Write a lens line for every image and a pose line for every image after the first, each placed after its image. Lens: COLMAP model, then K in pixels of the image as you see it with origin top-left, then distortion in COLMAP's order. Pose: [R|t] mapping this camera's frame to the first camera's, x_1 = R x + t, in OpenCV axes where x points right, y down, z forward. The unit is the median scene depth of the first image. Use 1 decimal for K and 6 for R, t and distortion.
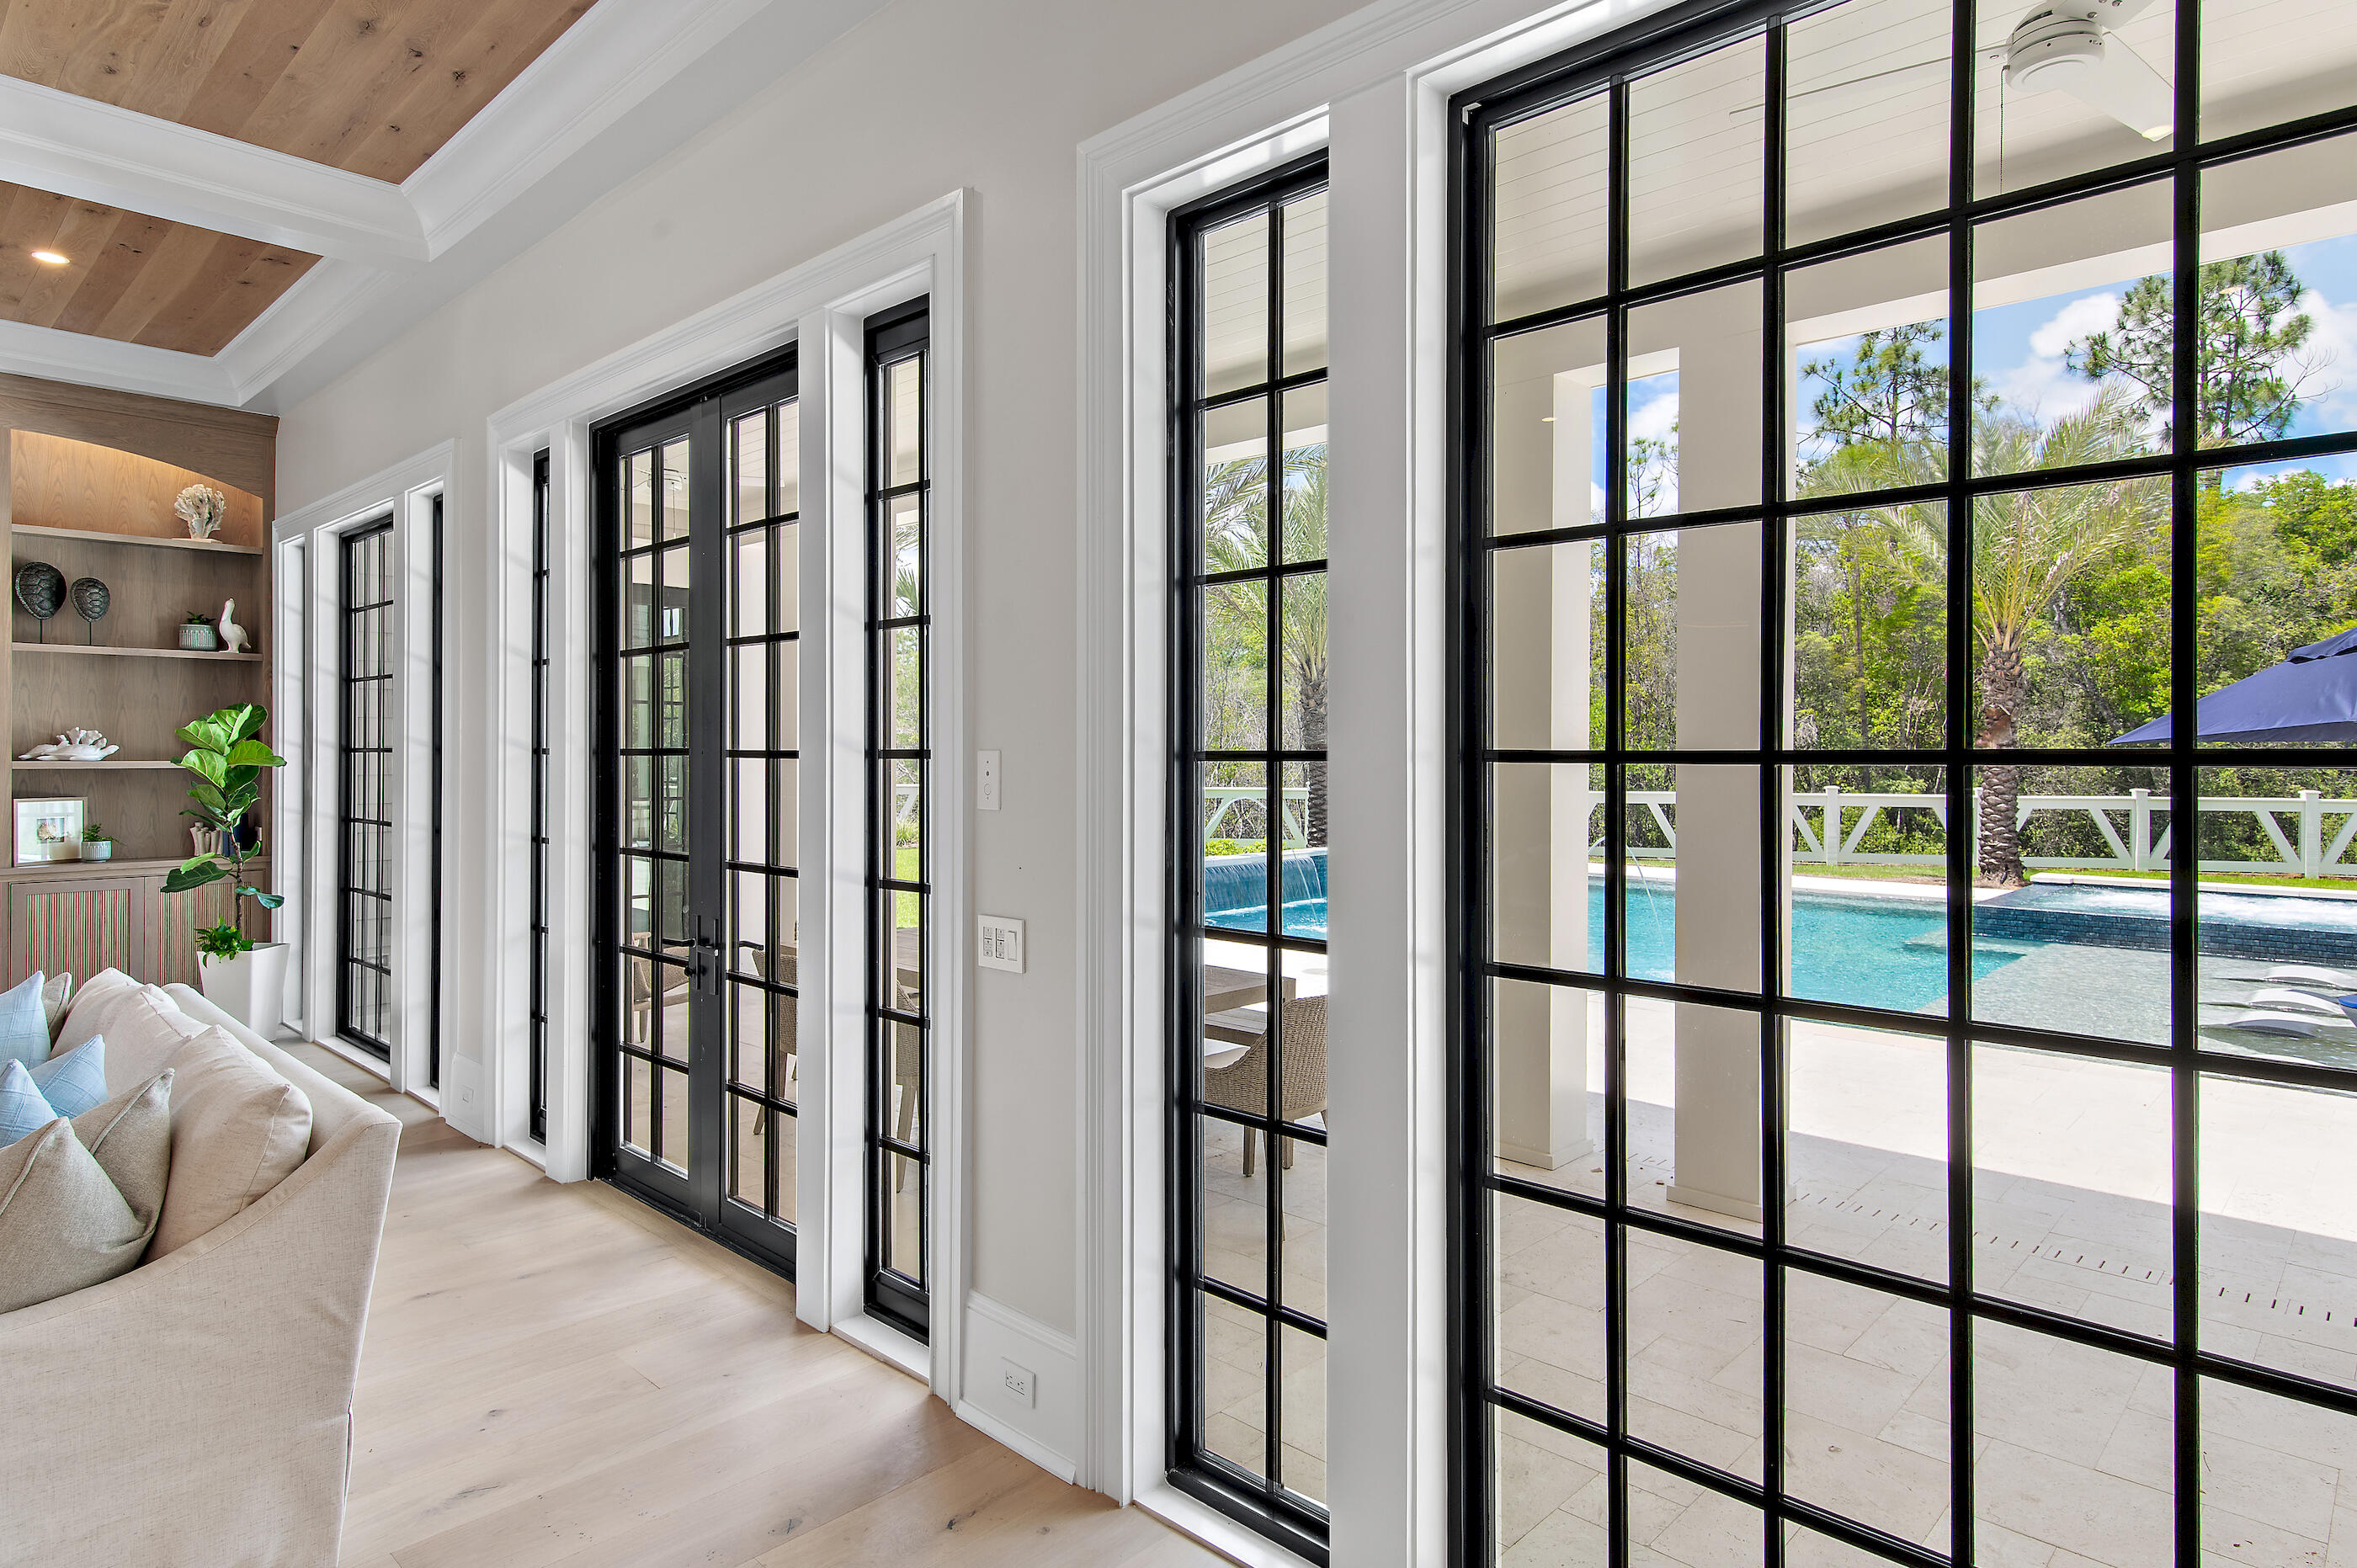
lens RADIAL K [[1319.2, 0, 1176.1], [0, 1319.2, 751.1], [0, 0, 1]] dist [0.000856, -0.000166]
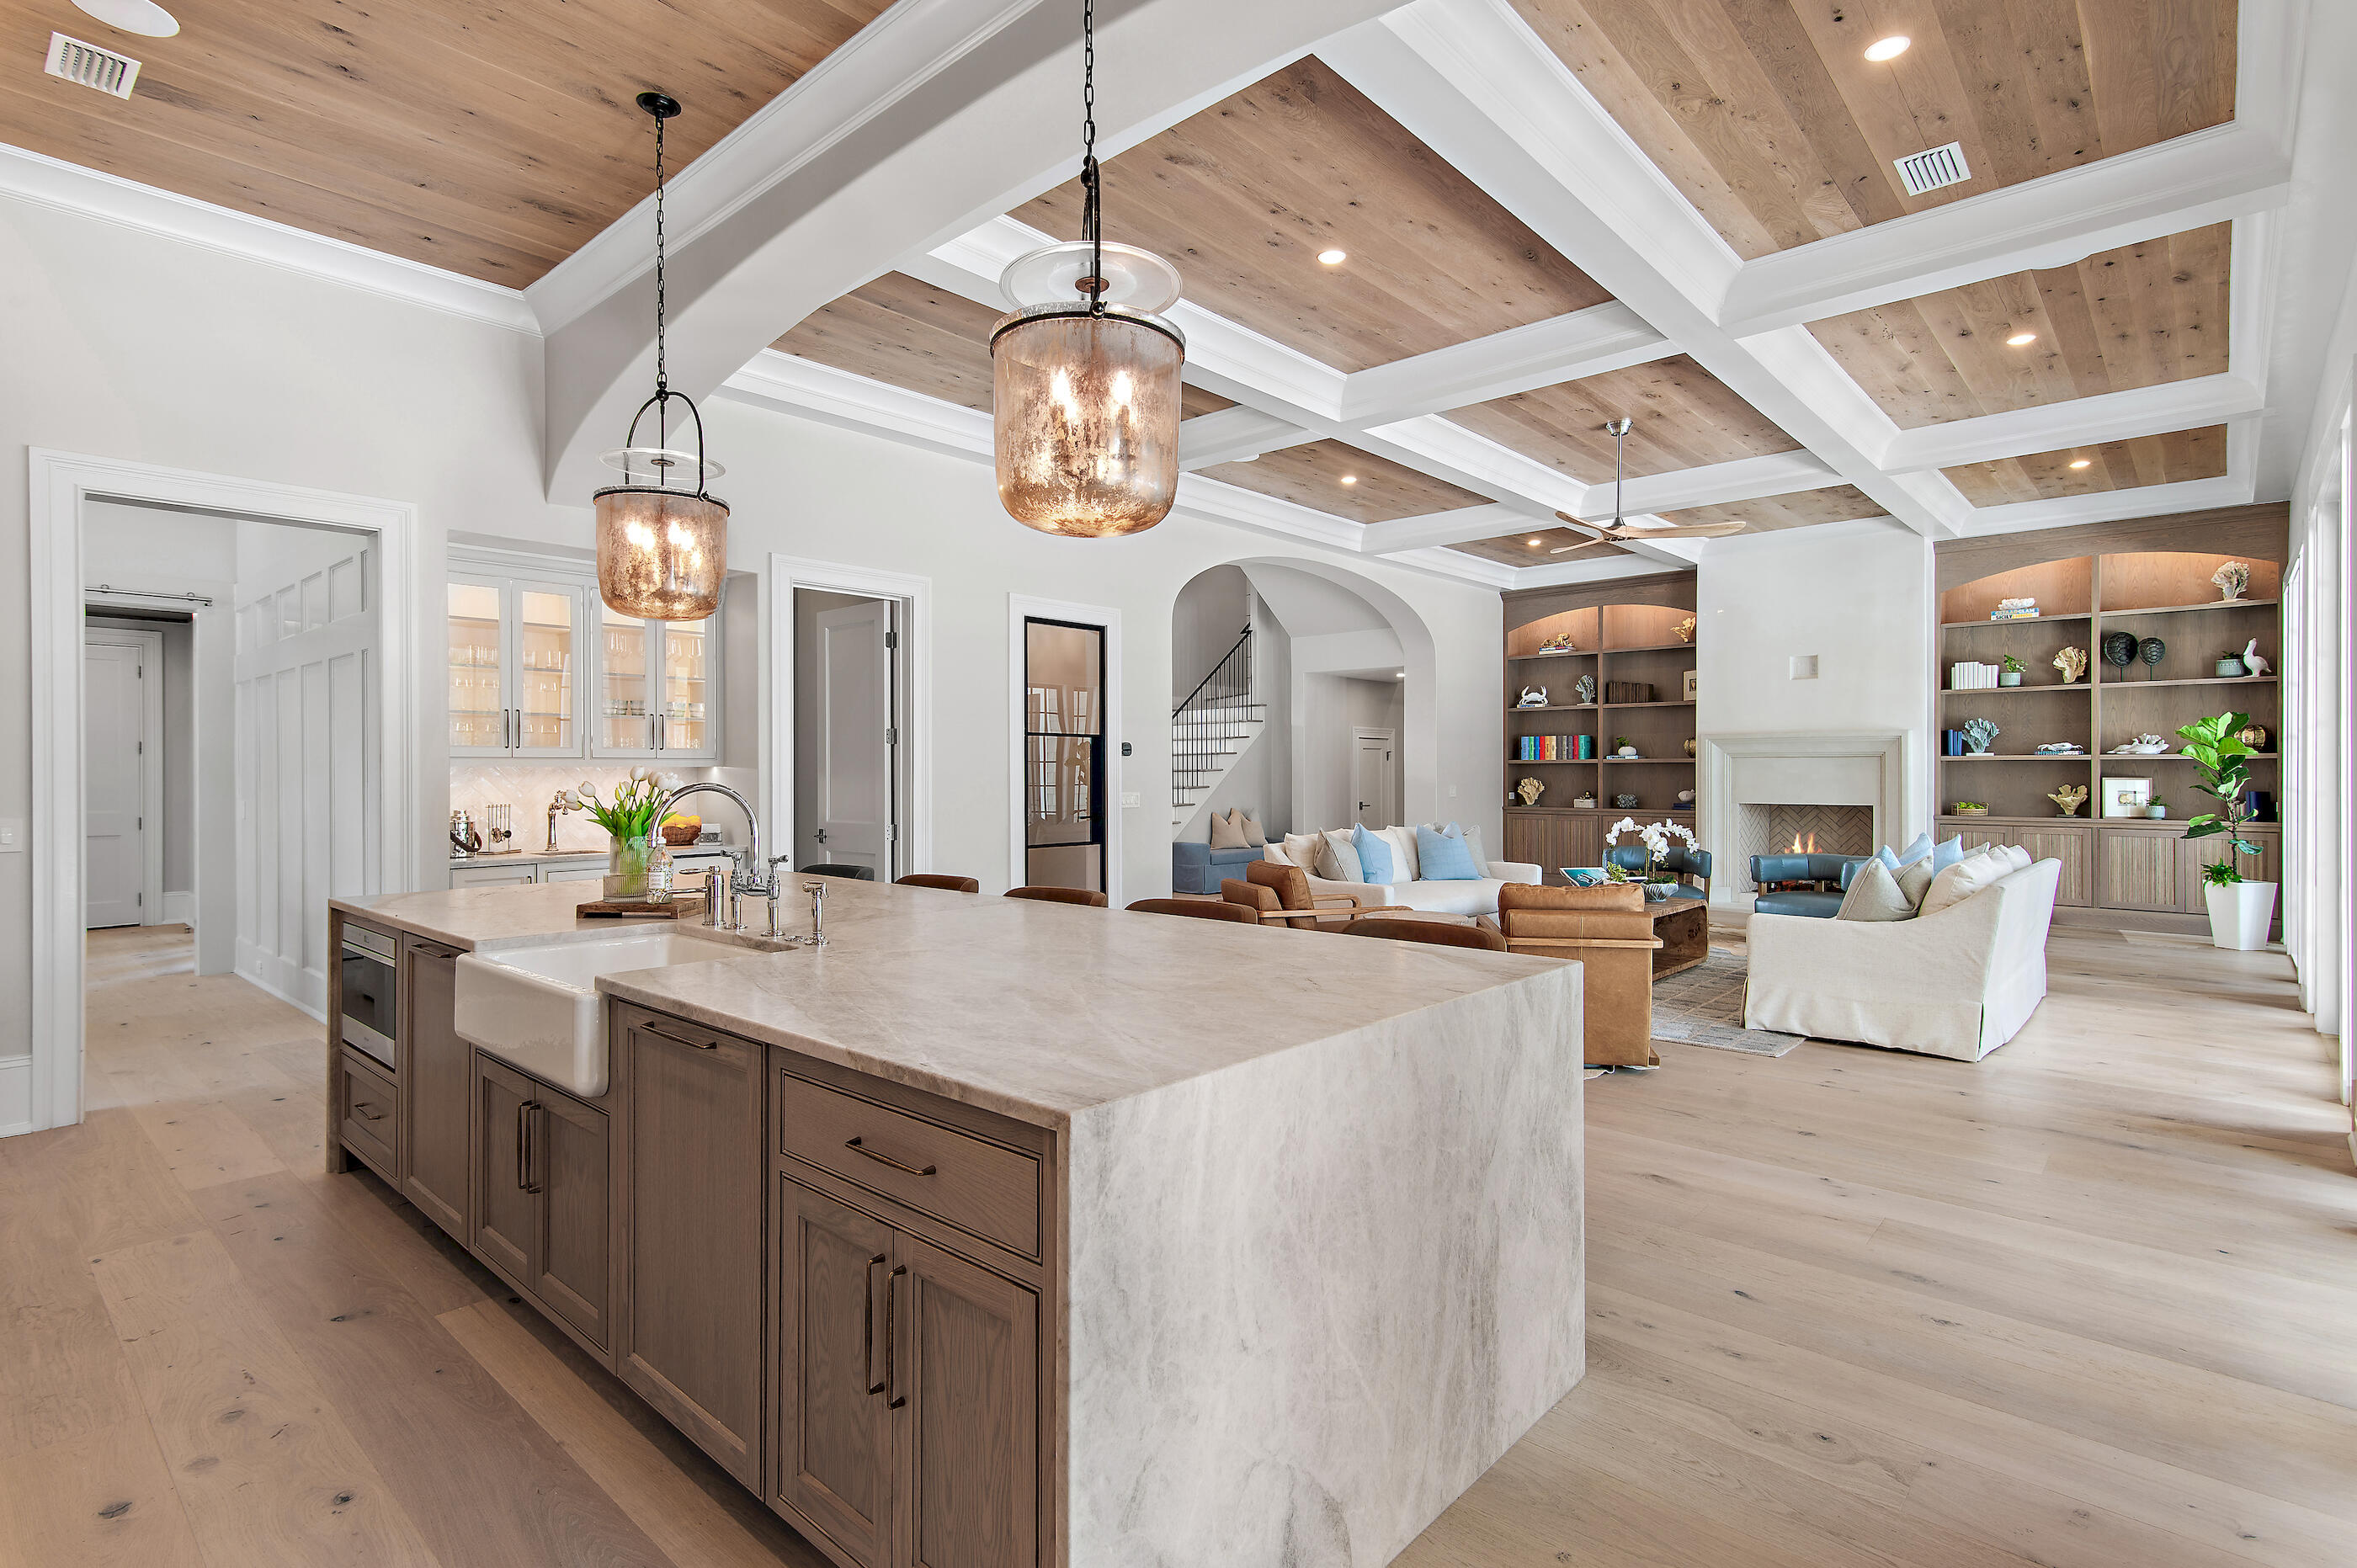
lens RADIAL K [[1168.2, 0, 1178.5], [0, 1168.2, 784.0], [0, 0, 1]] dist [-0.021213, -0.000095]
pose [[0.022048, 0.007906, -0.999726, 0.516339], [0.004755, 0.999957, 0.008012, 0.026088], [0.999746, -0.004931, 0.022010, -0.184888]]
